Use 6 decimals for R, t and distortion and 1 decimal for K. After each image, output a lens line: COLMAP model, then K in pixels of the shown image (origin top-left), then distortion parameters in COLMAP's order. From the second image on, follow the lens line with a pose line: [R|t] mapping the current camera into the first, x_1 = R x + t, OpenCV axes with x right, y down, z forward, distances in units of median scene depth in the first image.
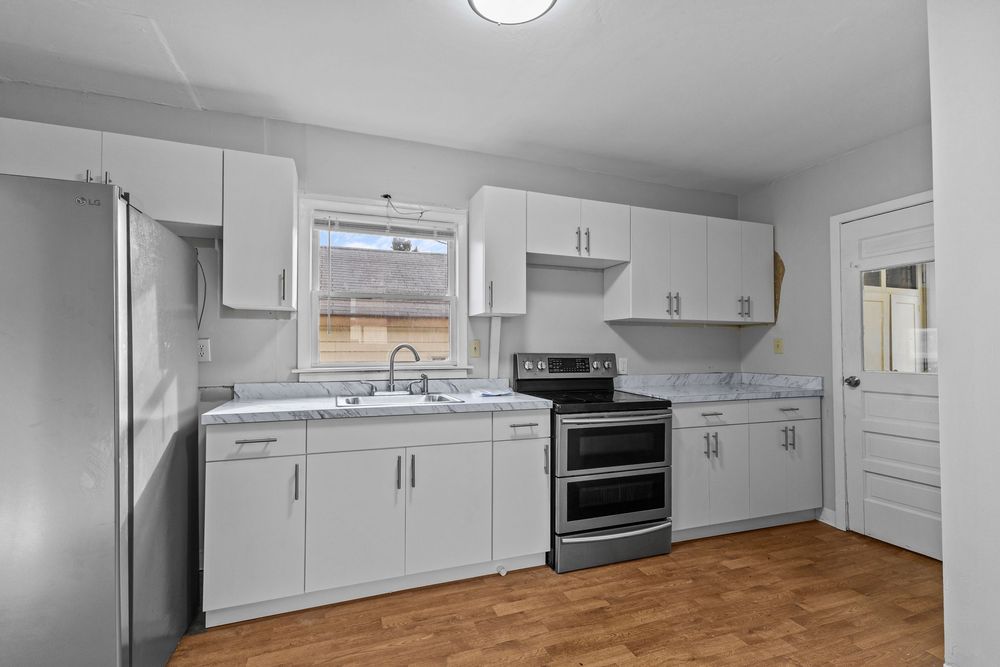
lens RADIAL K [[441.4, 0, 494.4], [0, 441.4, 346.4], [0, 0, 1]] dist [0.006359, -0.000168]
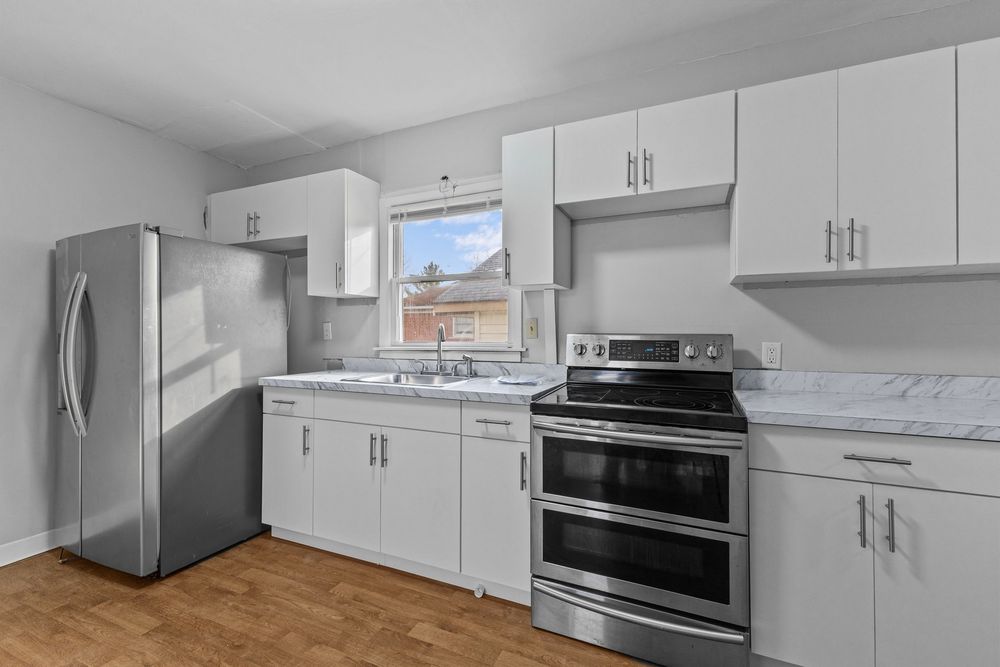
lens RADIAL K [[430.3, 0, 500.0], [0, 430.3, 333.5], [0, 0, 1]] dist [0.011036, -0.001021]
pose [[0.718295, -0.000567, -0.695739, 0.538560], [0.007748, 0.999944, 0.007183, 0.009425], [0.695696, -0.010550, 0.718259, 0.383887]]
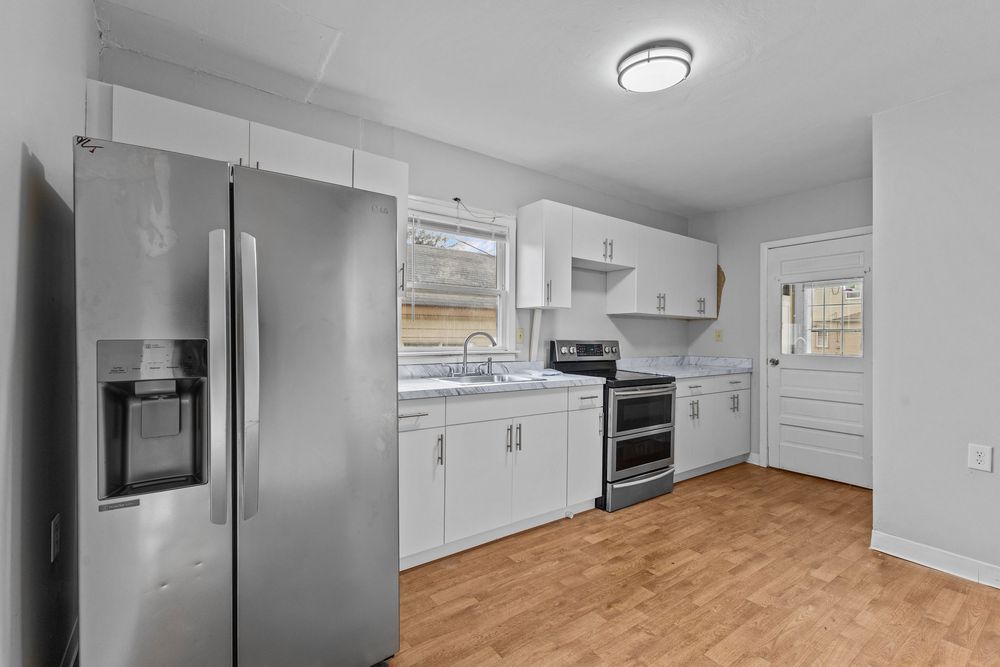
lens RADIAL K [[431.5, 0, 501.2], [0, 431.5, 340.9], [0, 0, 1]] dist [0.006505, -0.000058]
pose [[0.961871, 0.006194, 0.273433, -0.439689], [-0.011487, 0.999776, 0.017759, -0.001495], [-0.273262, -0.020223, 0.961727, -0.094573]]
